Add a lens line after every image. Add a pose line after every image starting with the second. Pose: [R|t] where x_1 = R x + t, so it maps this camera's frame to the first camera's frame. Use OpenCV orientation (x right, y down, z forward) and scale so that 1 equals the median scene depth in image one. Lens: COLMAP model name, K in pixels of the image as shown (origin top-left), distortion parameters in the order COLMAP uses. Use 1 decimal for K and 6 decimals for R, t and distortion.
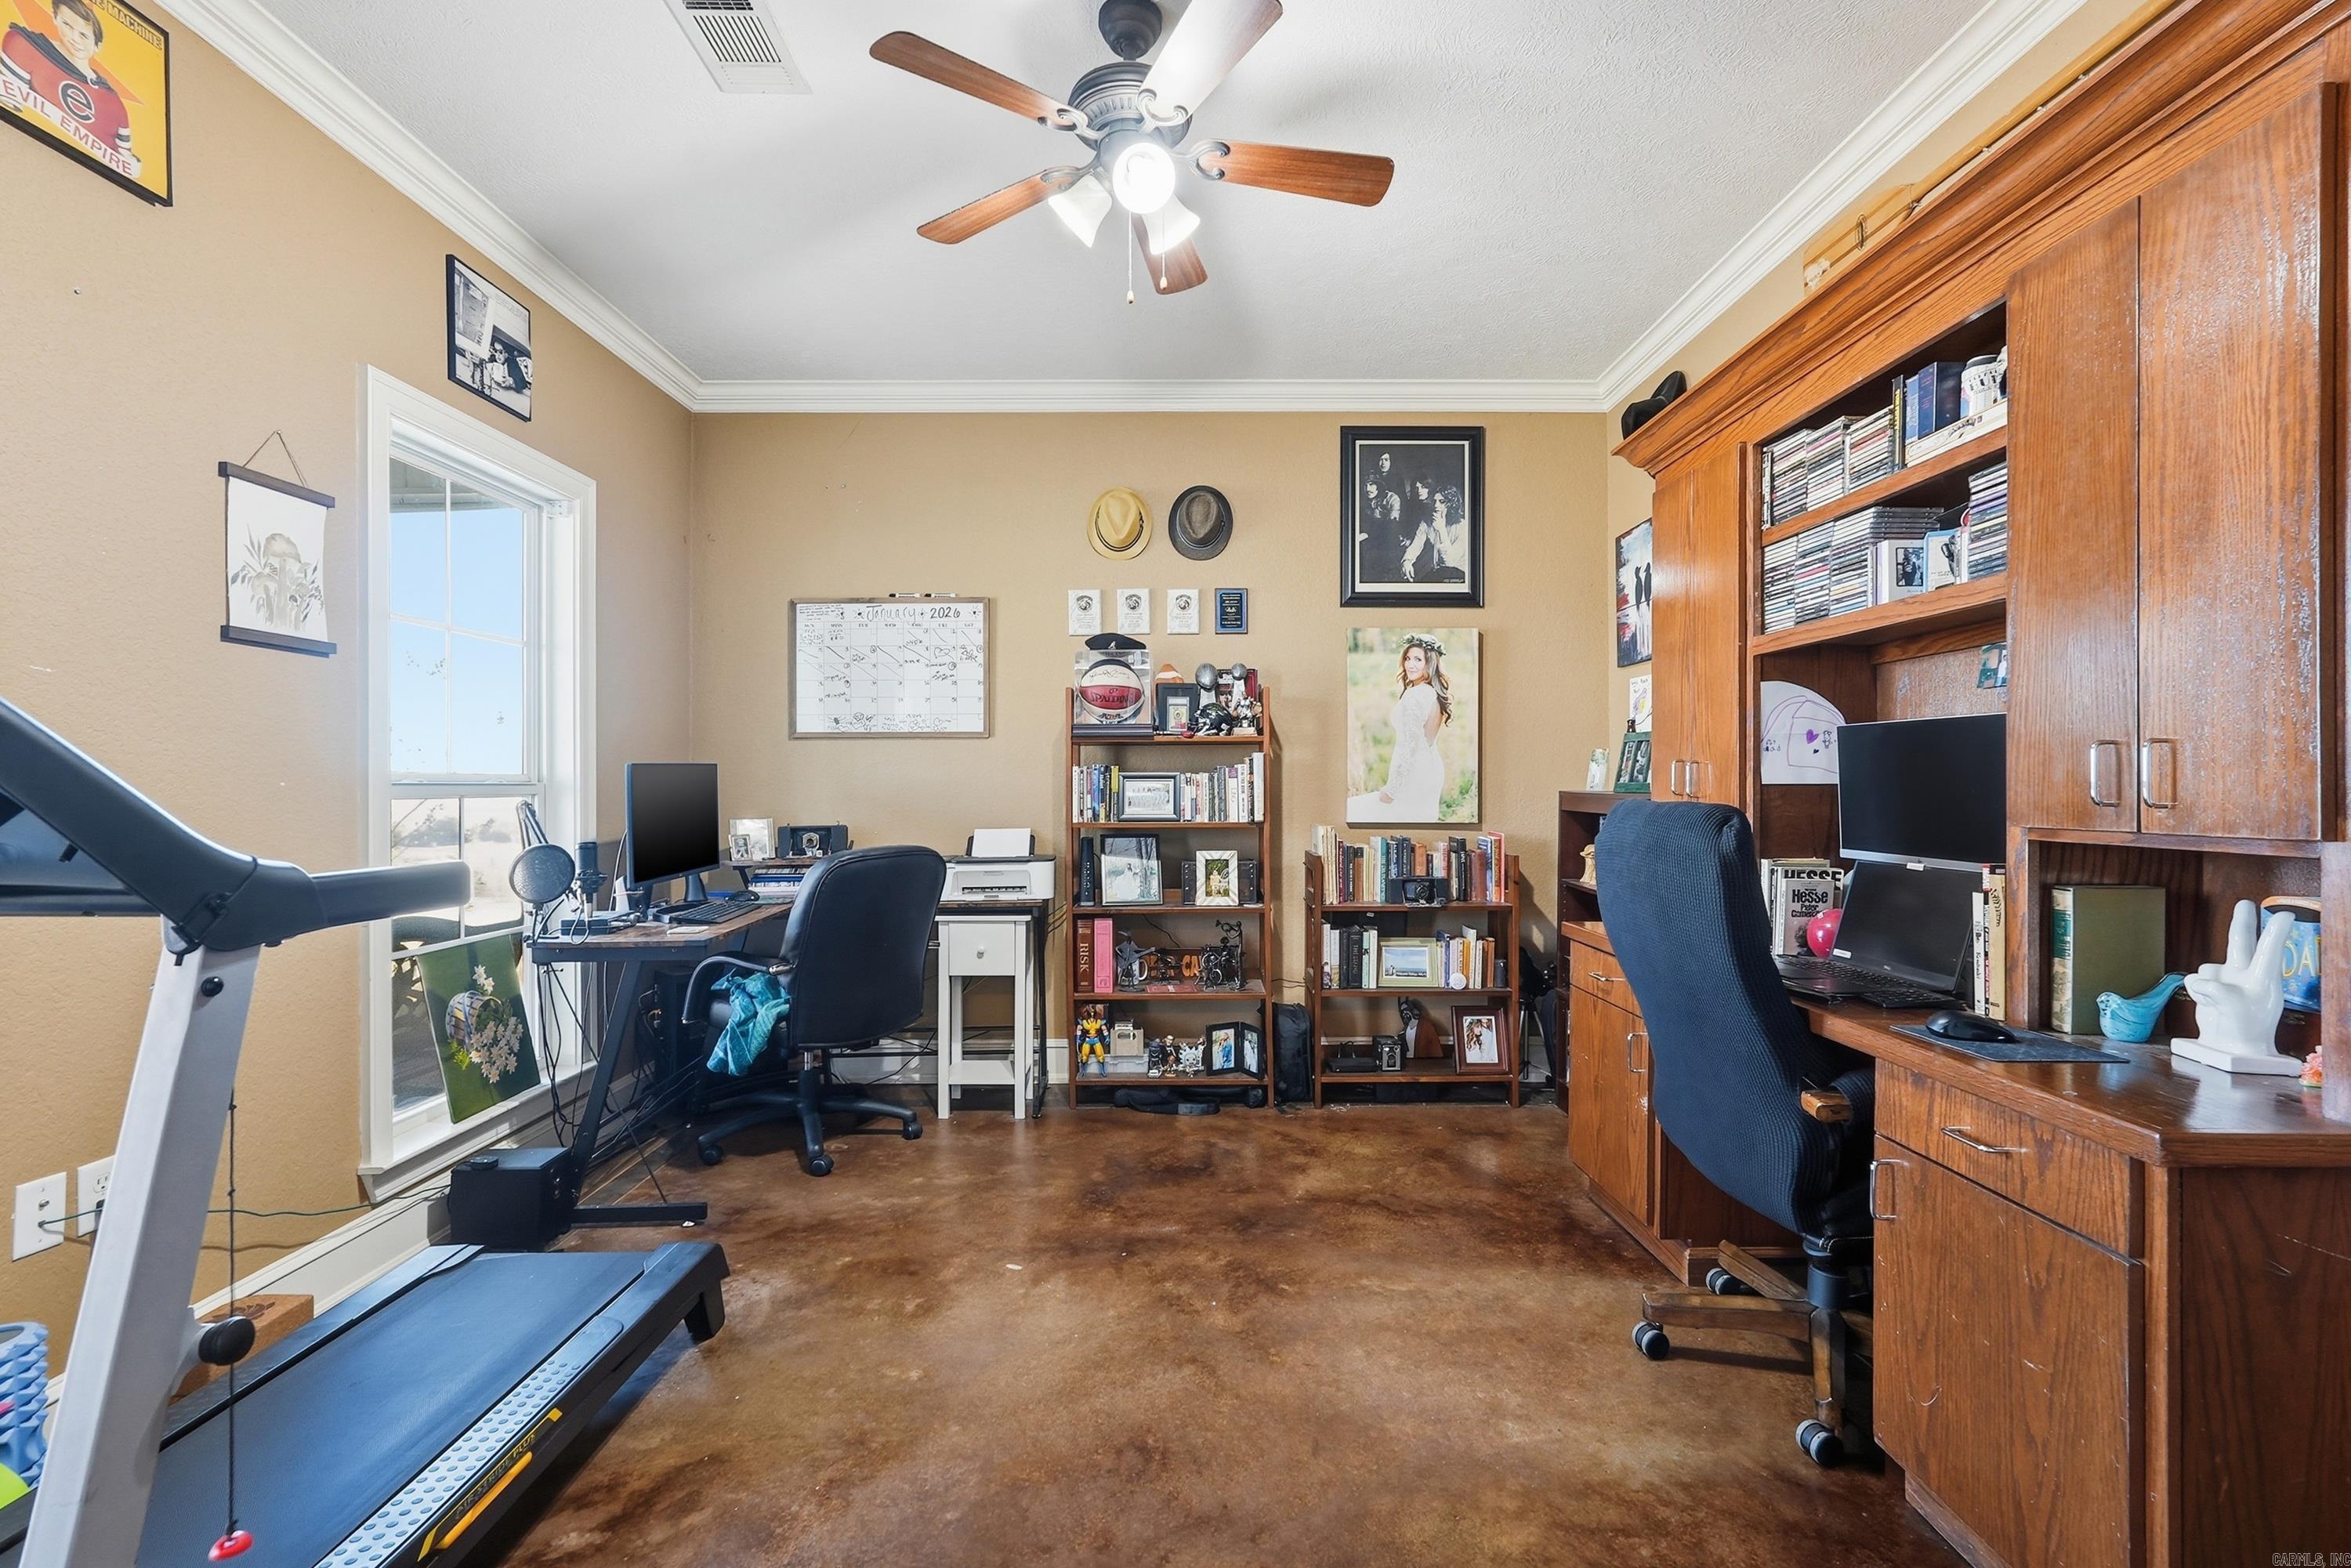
lens RADIAL K [[1044.6, 0, 1172.3], [0, 1044.6, 784.4], [0, 0, 1]] dist [-0.012965, 0.006217]
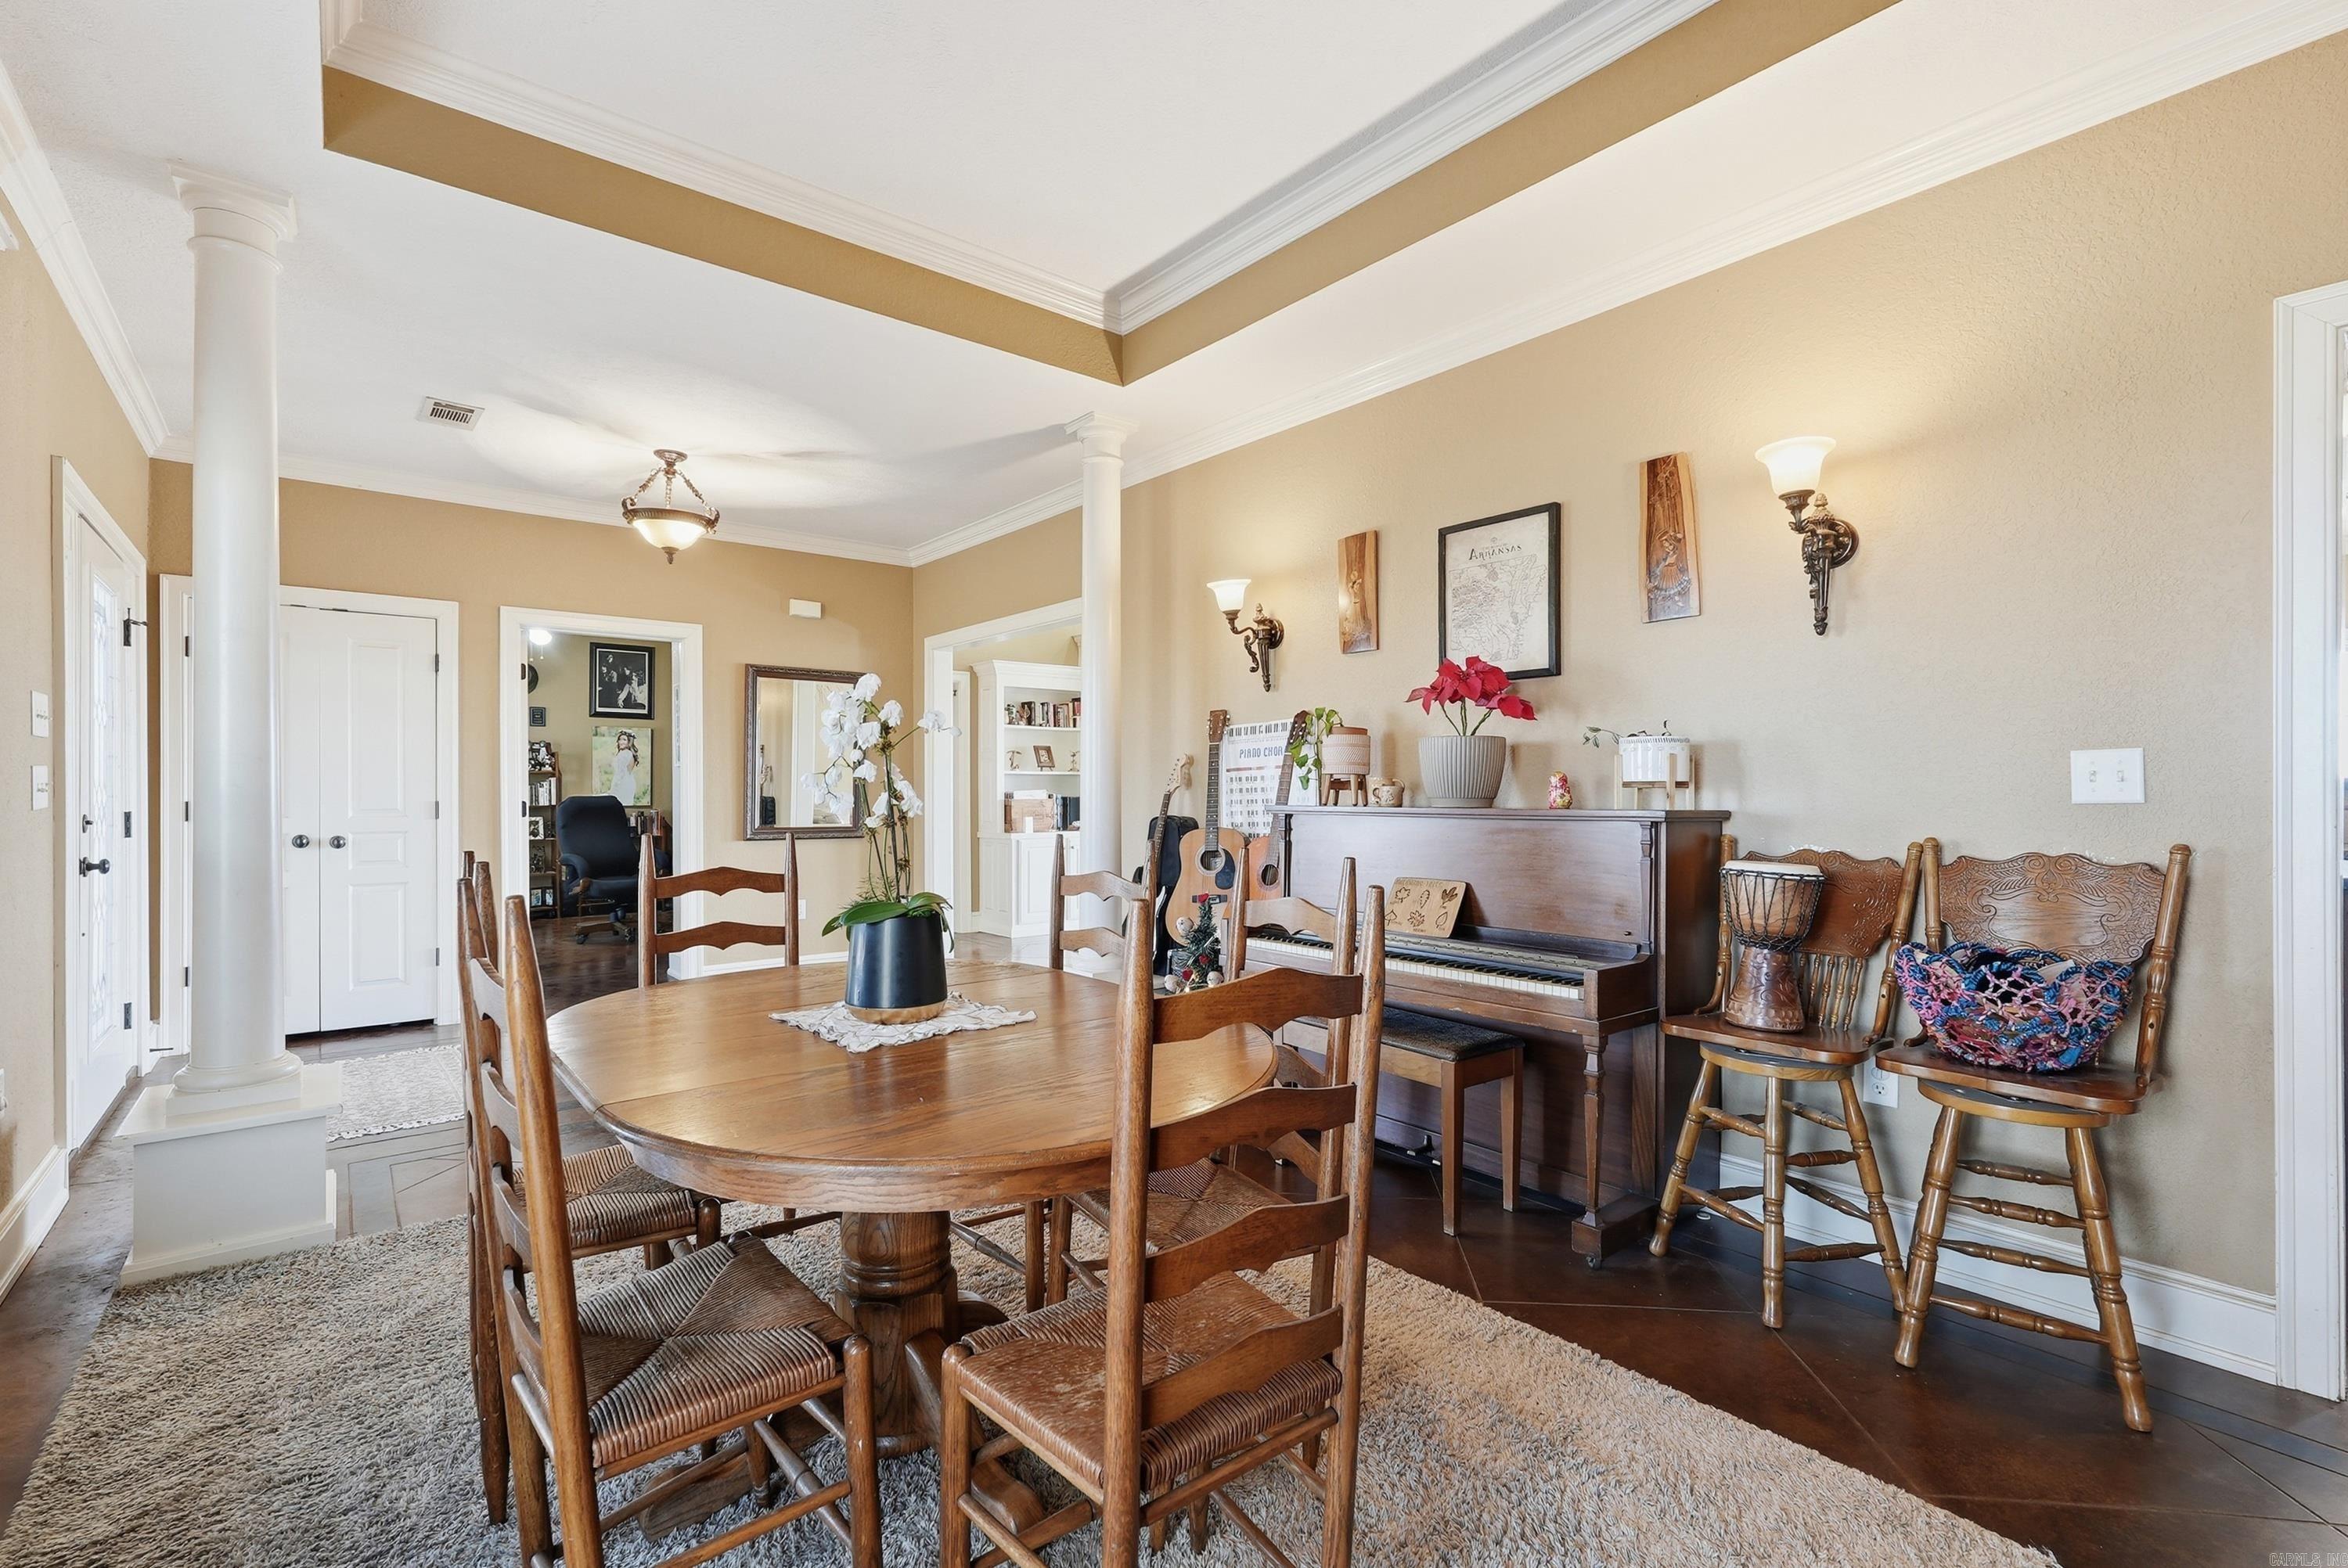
lens RADIAL K [[1043.1, 0, 1166.4], [0, 1043.1, 788.4], [0, 0, 1]] dist [-0.012965, 0.006217]
pose [[0.777779, 0.002923, 0.628531, -0.315262], [-0.002038, 0.999996, -0.002129, -0.001815], [-0.628535, 0.000375, 0.777782, -1.725815]]
